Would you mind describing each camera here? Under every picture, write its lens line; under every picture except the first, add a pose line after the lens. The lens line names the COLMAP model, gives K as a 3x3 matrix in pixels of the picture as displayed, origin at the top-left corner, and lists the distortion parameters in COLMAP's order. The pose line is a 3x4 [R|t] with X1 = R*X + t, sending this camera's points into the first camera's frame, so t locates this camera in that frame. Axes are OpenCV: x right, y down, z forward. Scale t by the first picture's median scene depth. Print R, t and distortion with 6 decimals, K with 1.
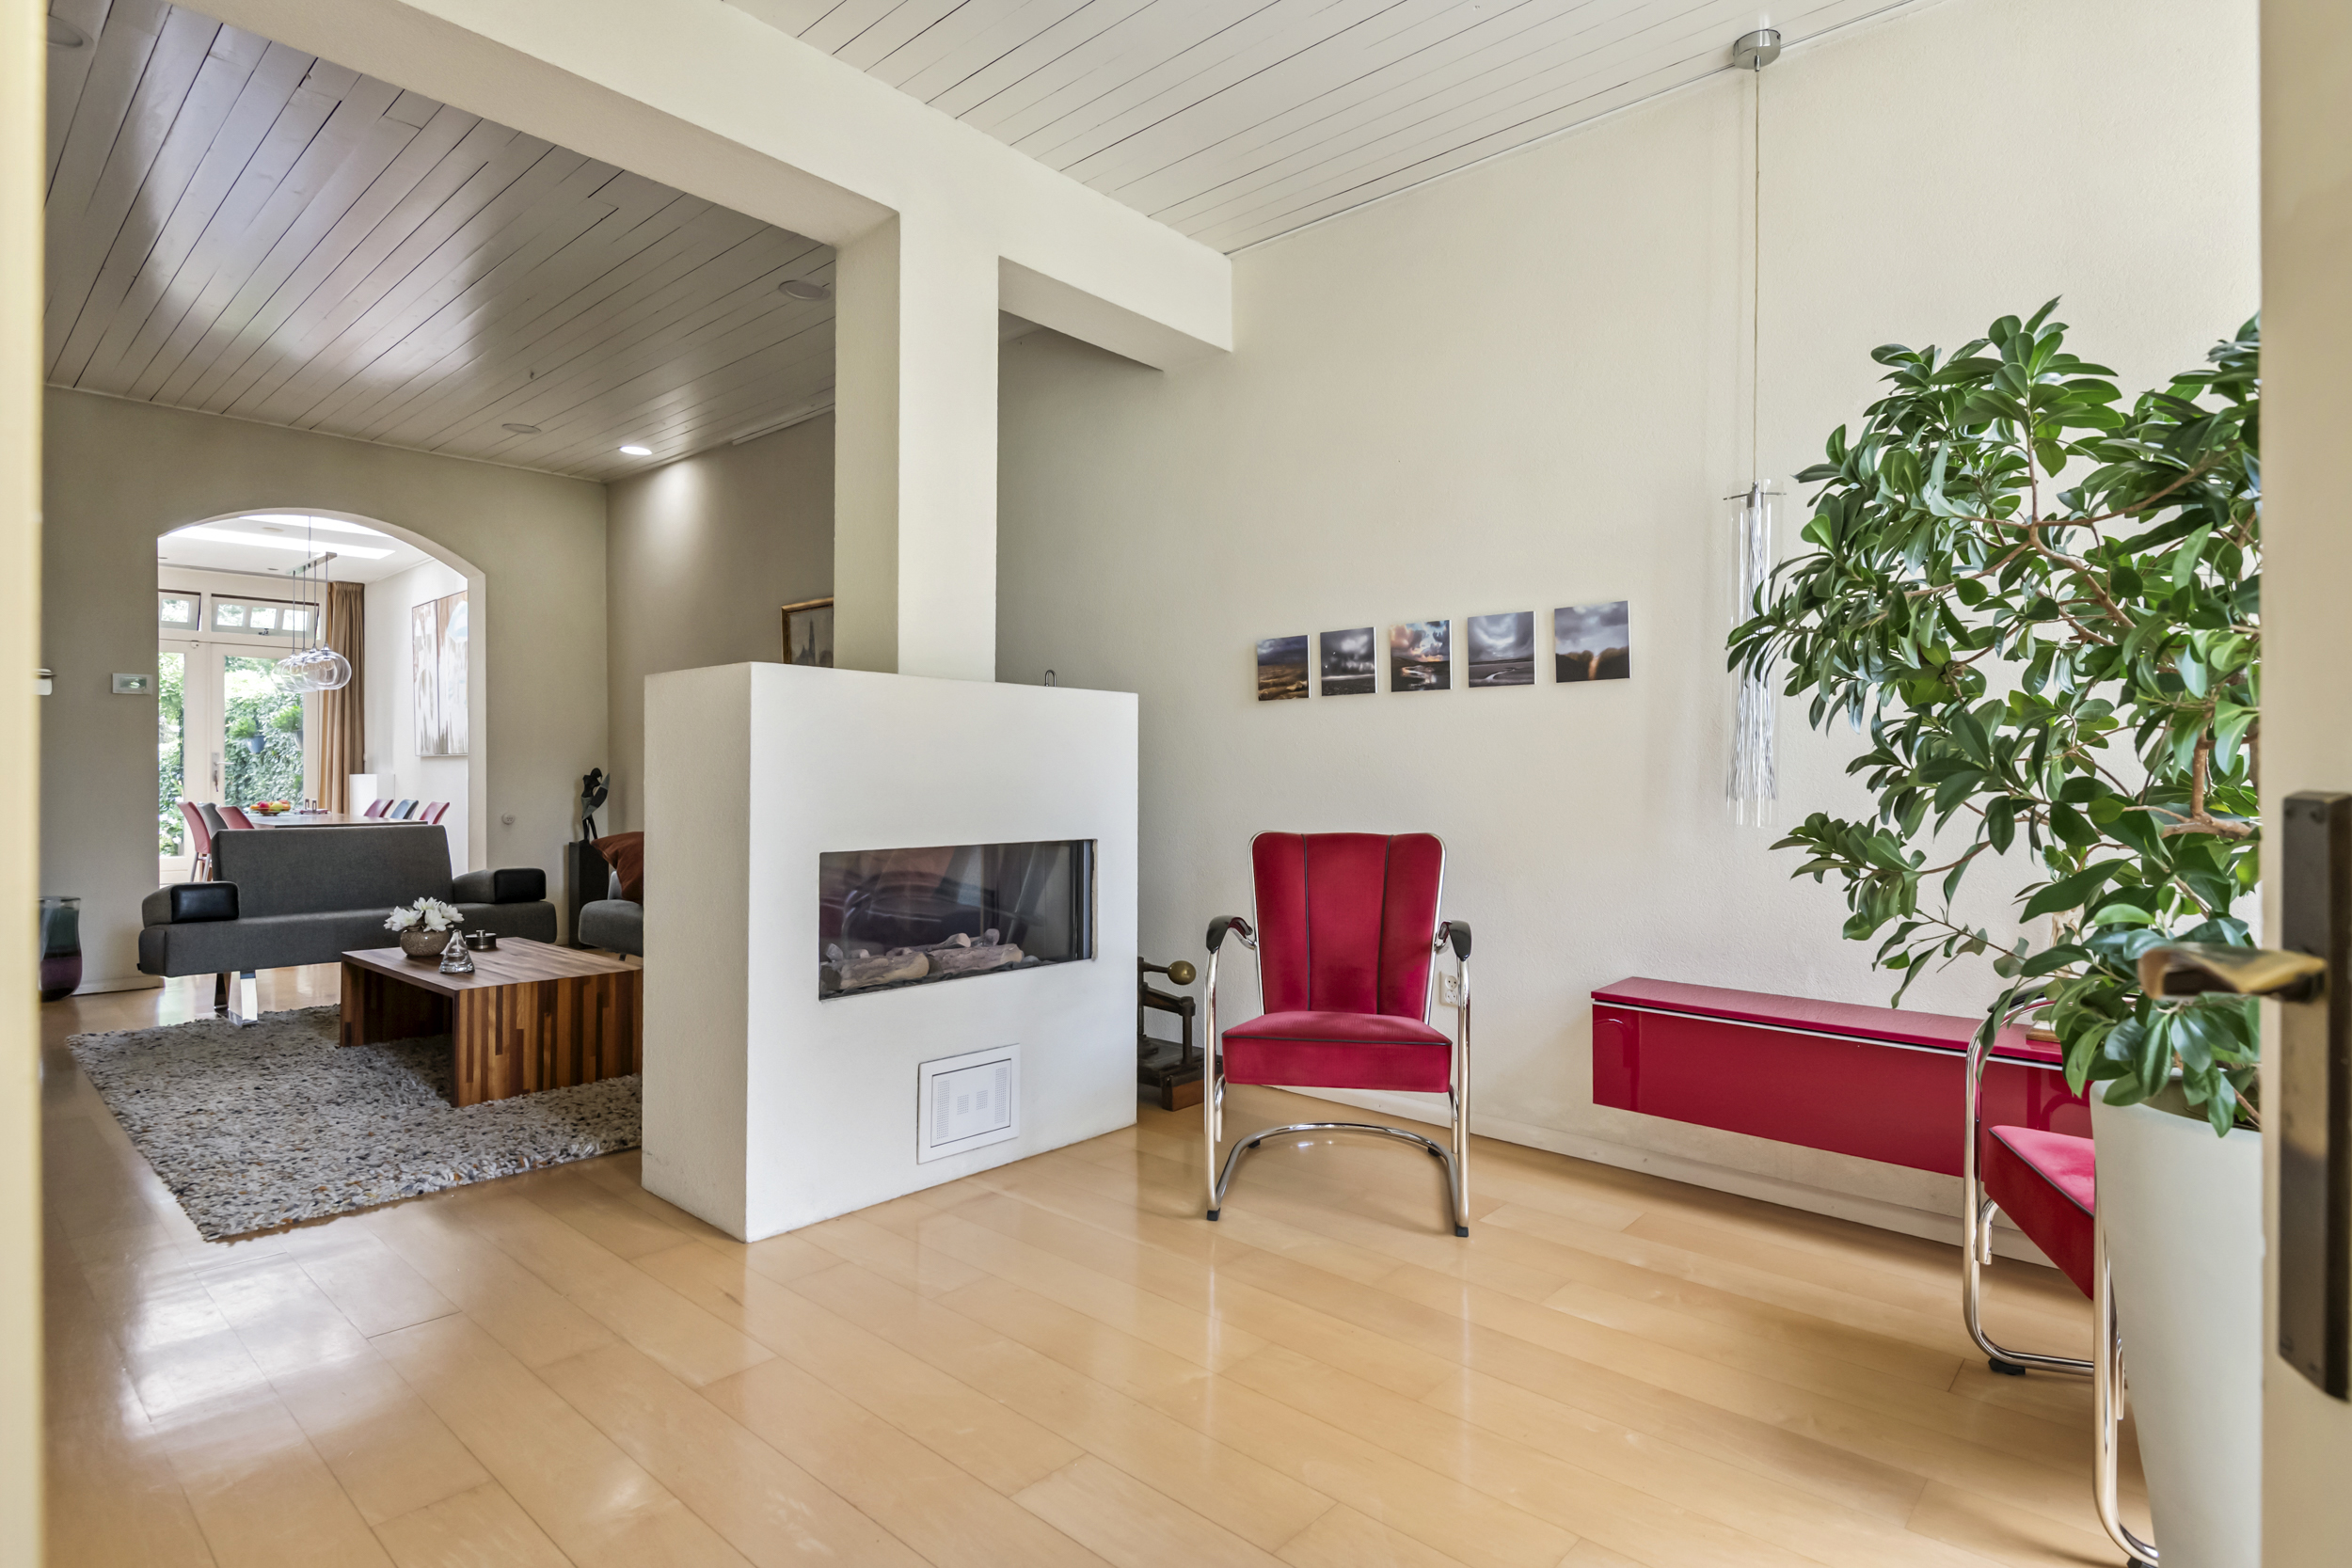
lens RADIAL K [[1197.5, 0, 1175.7], [0, 1197.5, 780.1], [0, 0, 1]] dist [-0.001008, -0.000290]
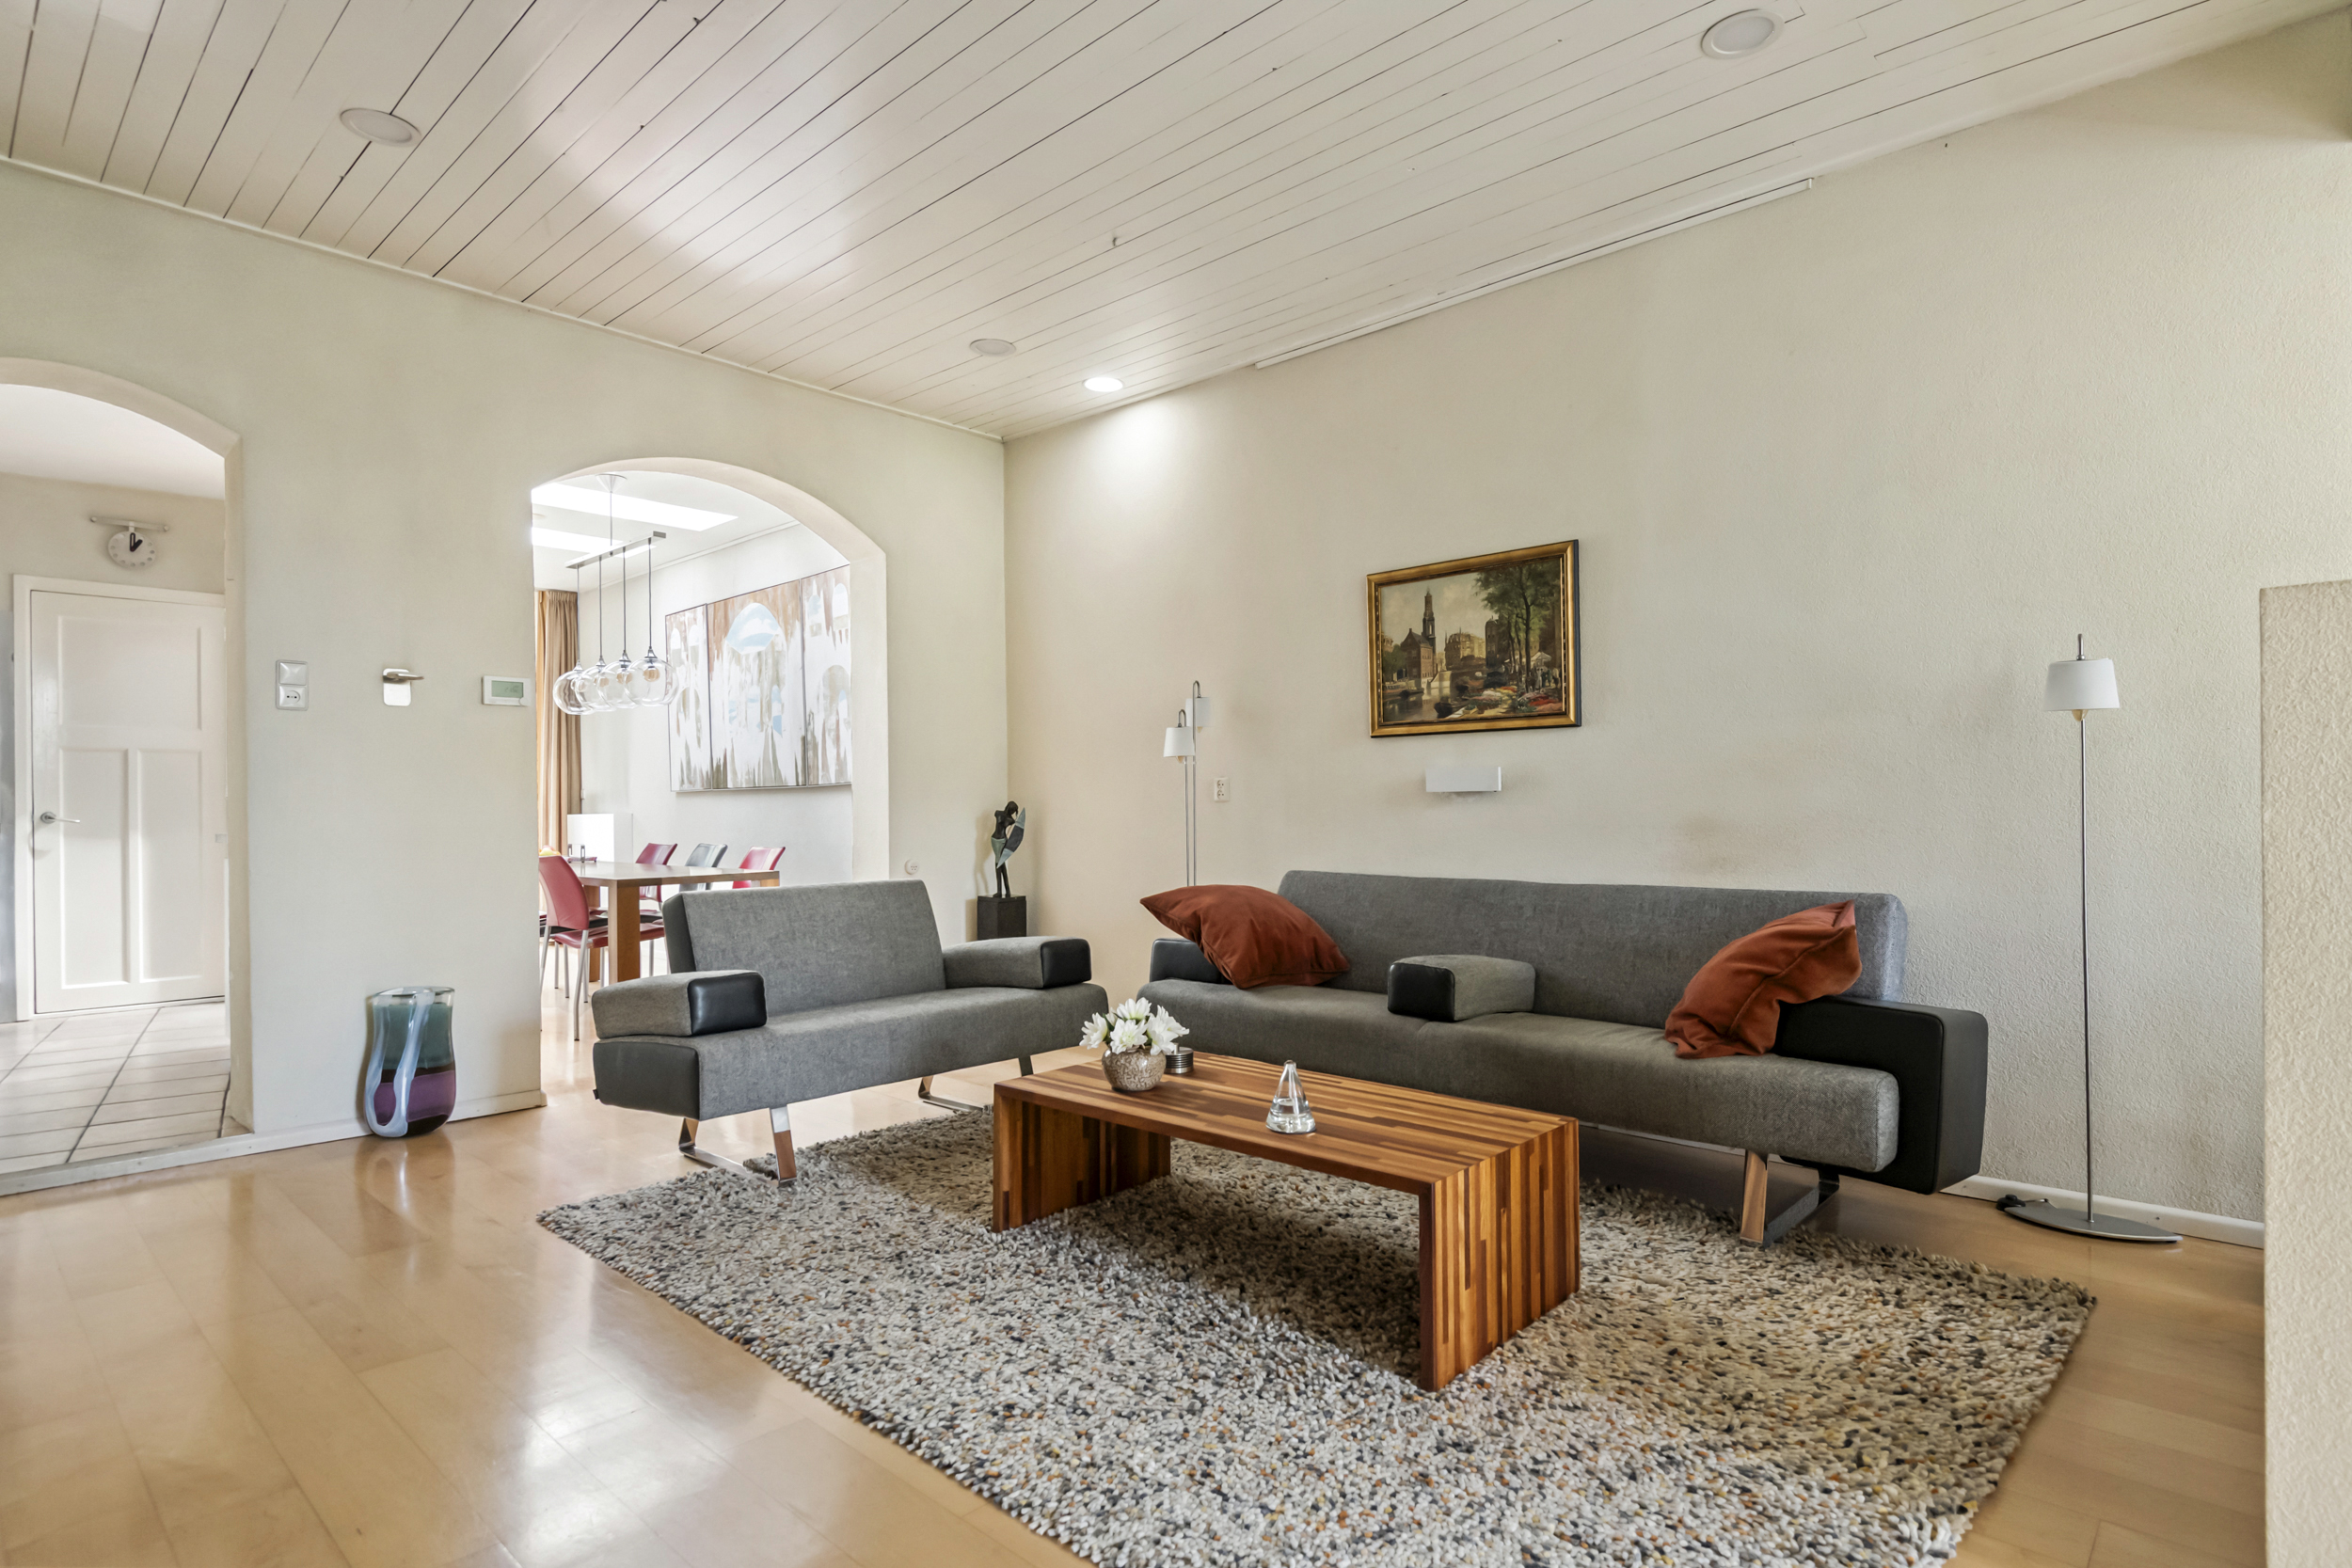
lens RADIAL K [[1214.4, 0, 1179.8], [0, 1214.4, 796.2], [0, 0, 1]] dist [0.035525, 0.000101]
pose [[0.999710, -0.012067, -0.020862, -0.377831], [0.011768, 0.999827, -0.014410, -0.000683], [0.021032, 0.014160, 0.999679, 0.220576]]
